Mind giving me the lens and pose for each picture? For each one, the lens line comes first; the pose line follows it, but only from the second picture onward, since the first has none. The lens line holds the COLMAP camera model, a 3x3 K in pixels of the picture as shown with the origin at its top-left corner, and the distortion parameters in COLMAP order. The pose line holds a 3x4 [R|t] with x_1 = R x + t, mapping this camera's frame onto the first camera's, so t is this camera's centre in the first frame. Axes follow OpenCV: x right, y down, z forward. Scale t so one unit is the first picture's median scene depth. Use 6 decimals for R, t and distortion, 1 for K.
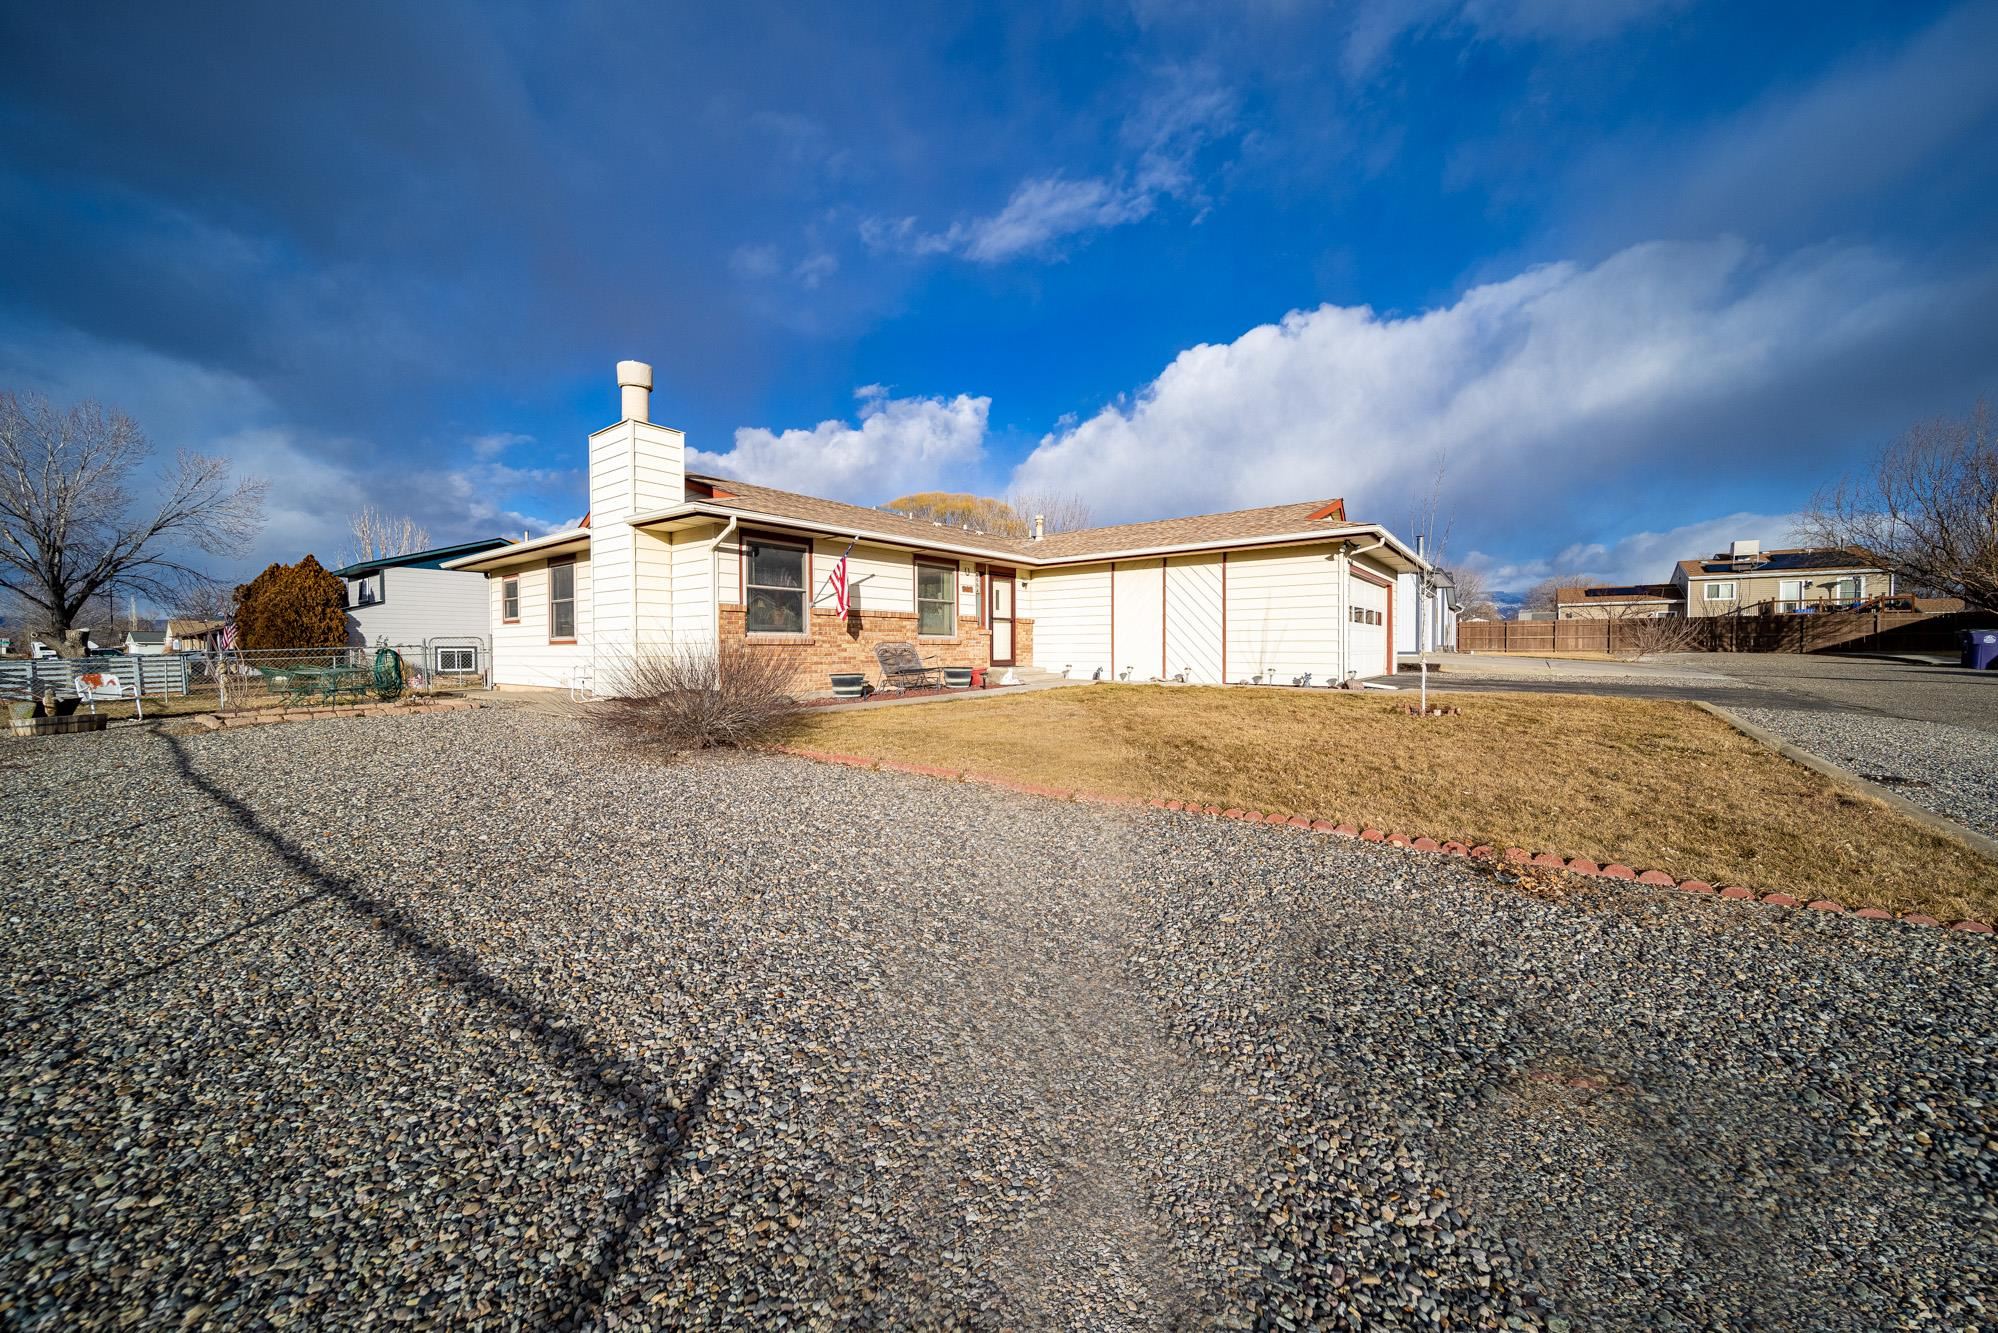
lens RADIAL K [[688.7, 0, 999.0], [0, 688.7, 666.5], [0, 0, 1]] dist [-0.000320, -0.000077]
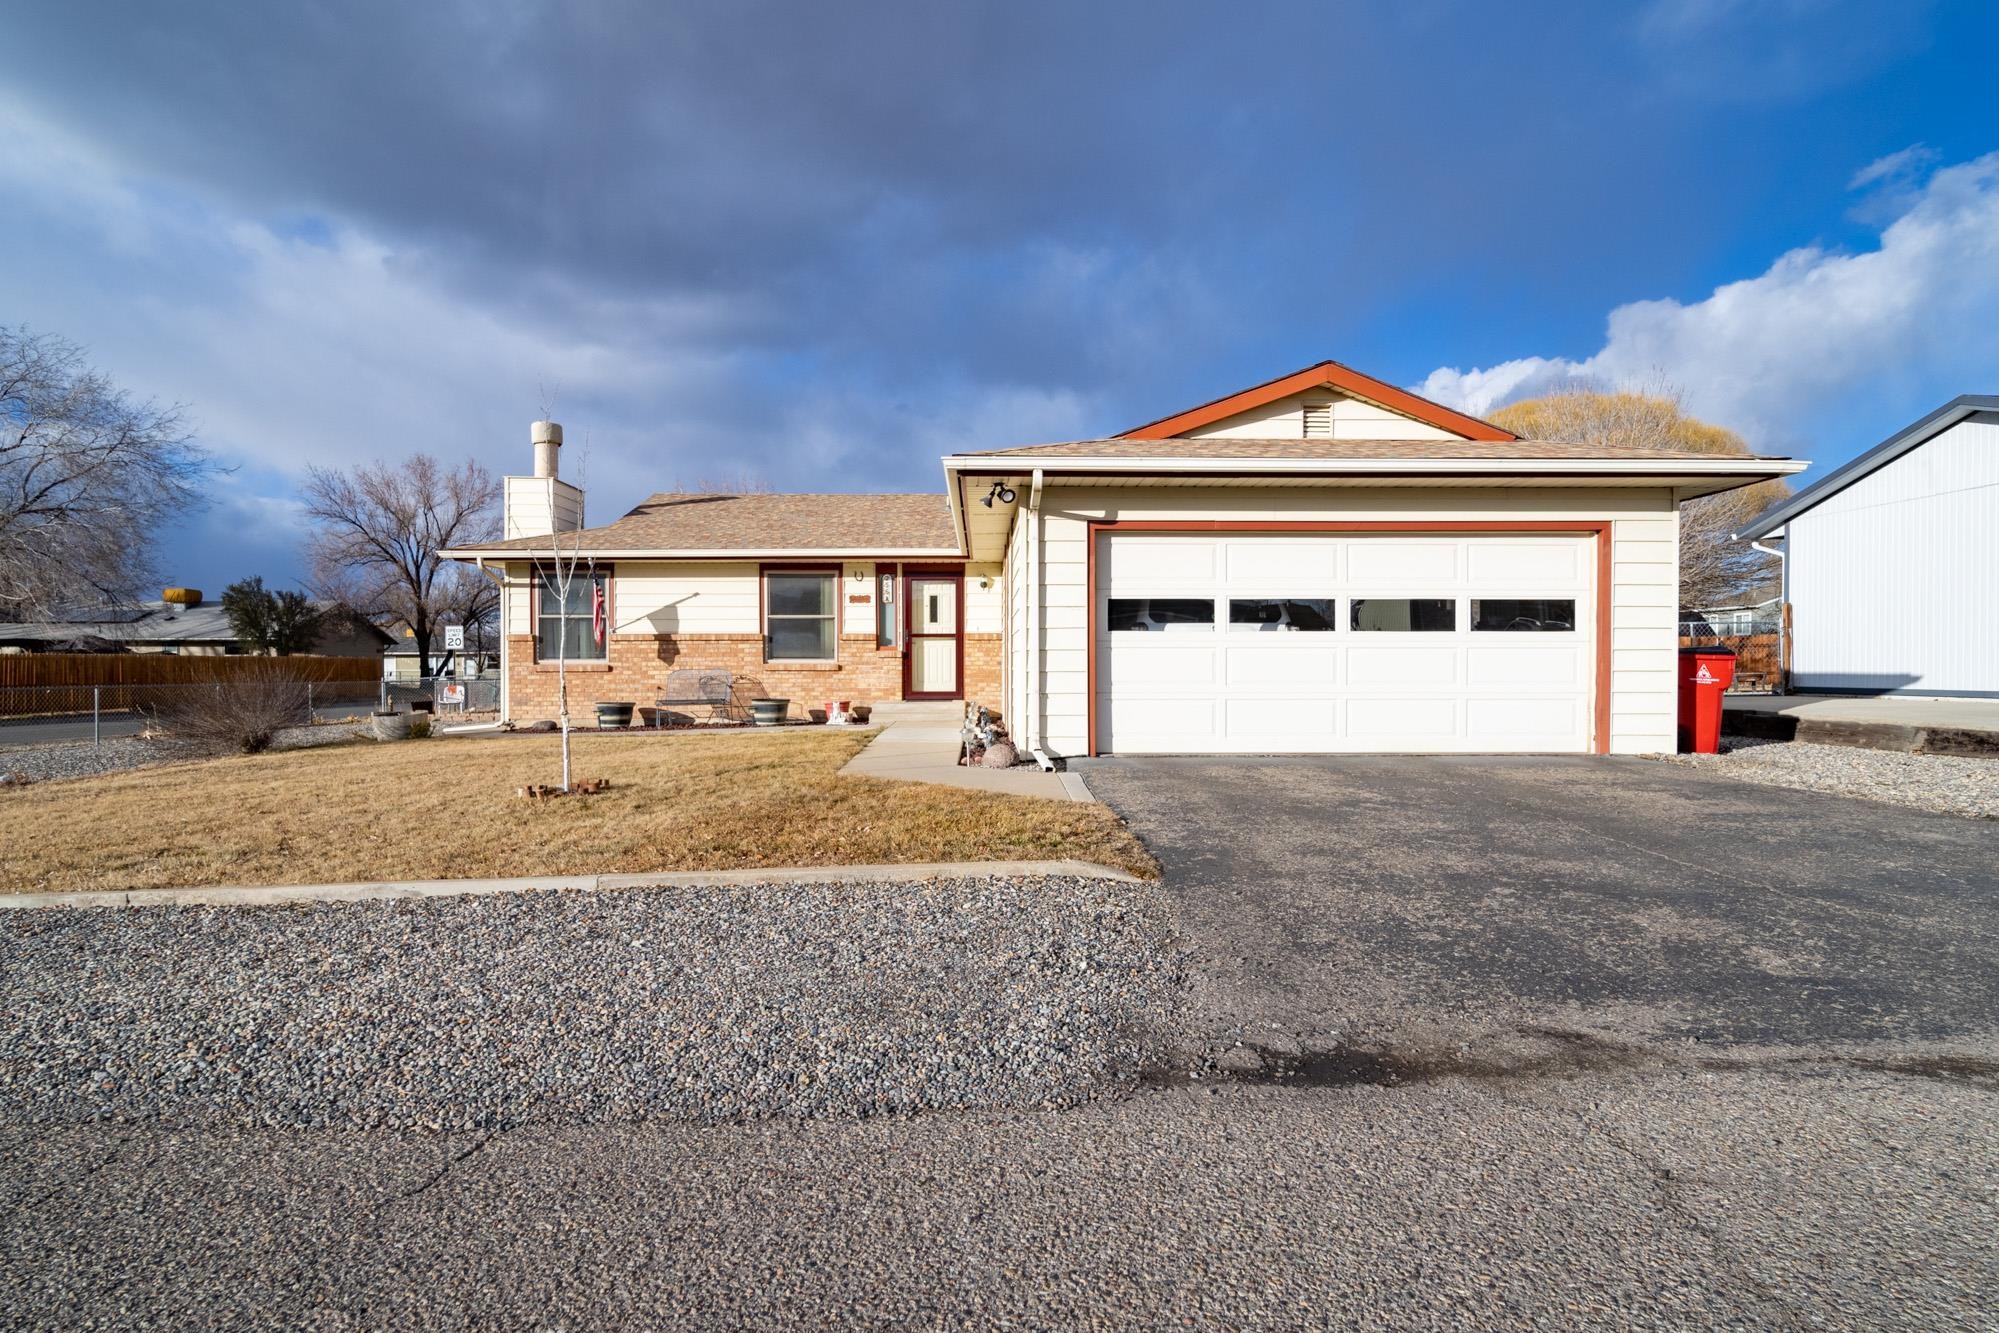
lens RADIAL K [[1123.0, 0, 999.3], [0, 1123.0, 695.9], [0, 0, 1]] dist [0.001142, 0.000177]
pose [[0.647646, 0.003957, -0.761931, 1.020475], [-0.019366, 0.999749, -0.011269, 0.007829], [0.761695, 0.022054, 0.647560, 0.306012]]
